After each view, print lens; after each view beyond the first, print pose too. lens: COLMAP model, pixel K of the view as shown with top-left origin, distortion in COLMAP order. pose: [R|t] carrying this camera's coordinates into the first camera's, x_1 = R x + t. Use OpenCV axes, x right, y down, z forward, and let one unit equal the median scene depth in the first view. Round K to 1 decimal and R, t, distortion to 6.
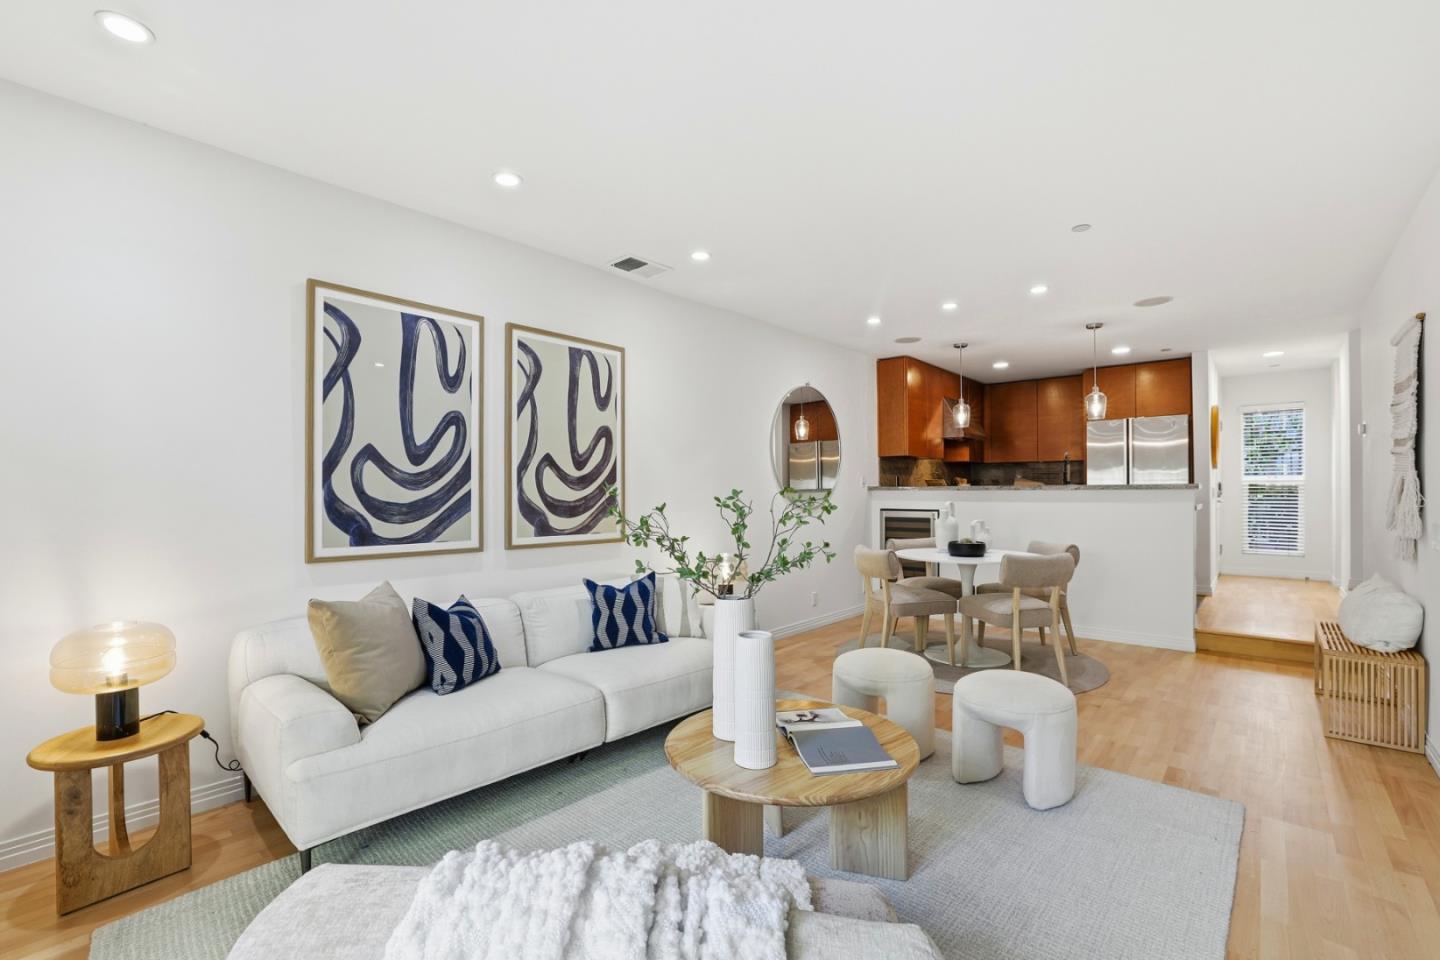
lens RADIAL K [[640.3, 0, 715.3], [0, 640.3, 478.2], [0, 0, 1]] dist [-0.003848, -0.000129]
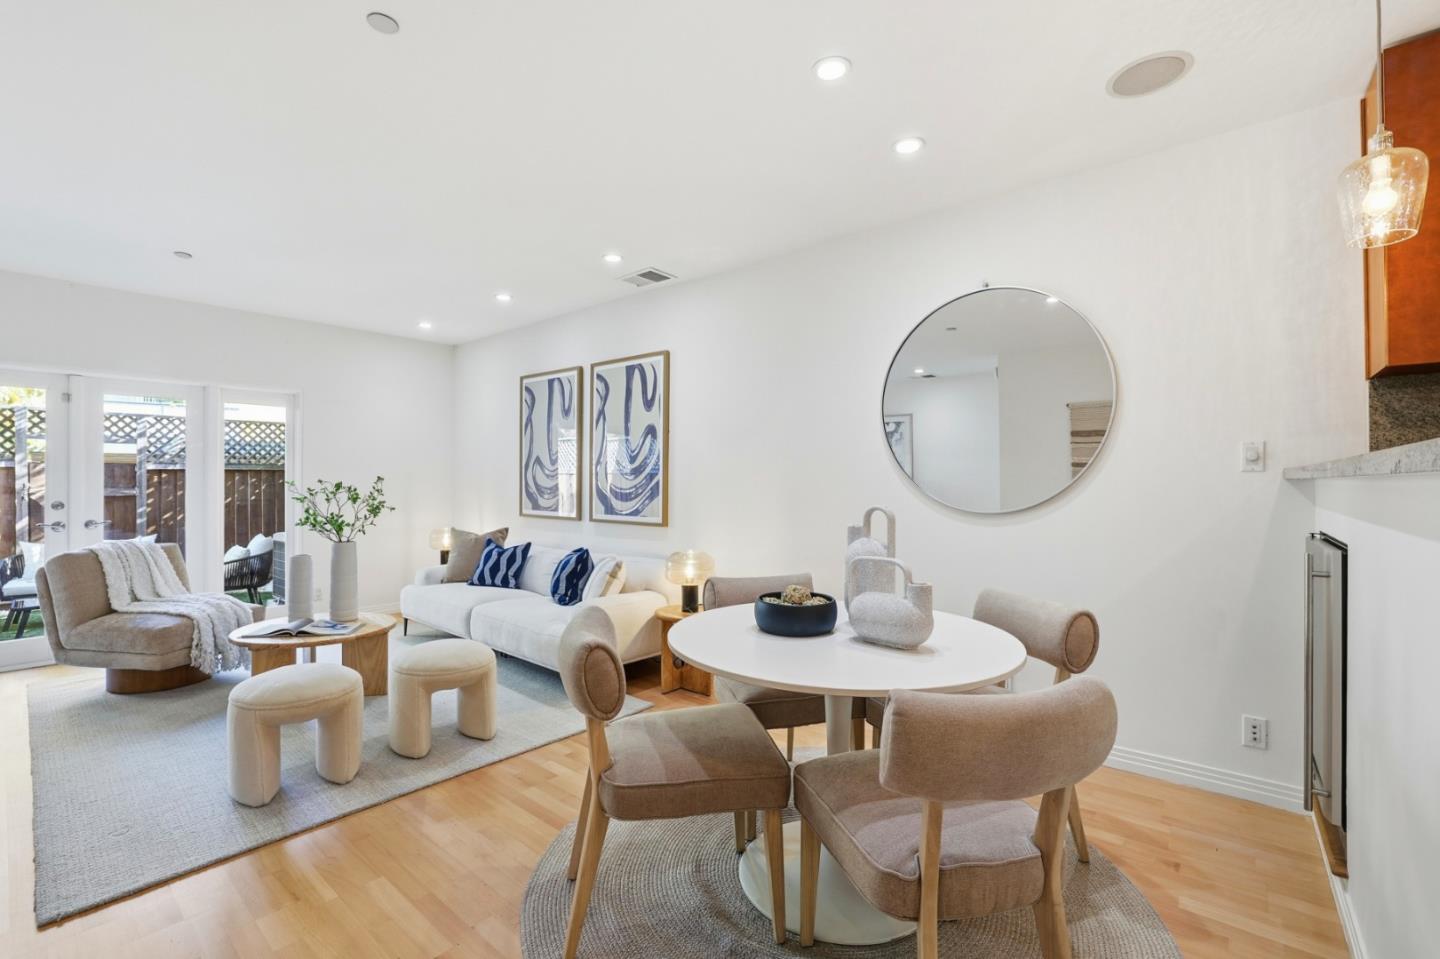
lens RADIAL K [[626.1, 0, 713.9], [0, 626.1, 480.7], [0, 0, 1]] dist [-0.022666, 0.000033]
pose [[0.028620, -0.002975, -0.999586, 1.028306], [0.016405, 0.999862, -0.002506, 0.026137], [0.999456, -0.016327, 0.028665, 1.162306]]
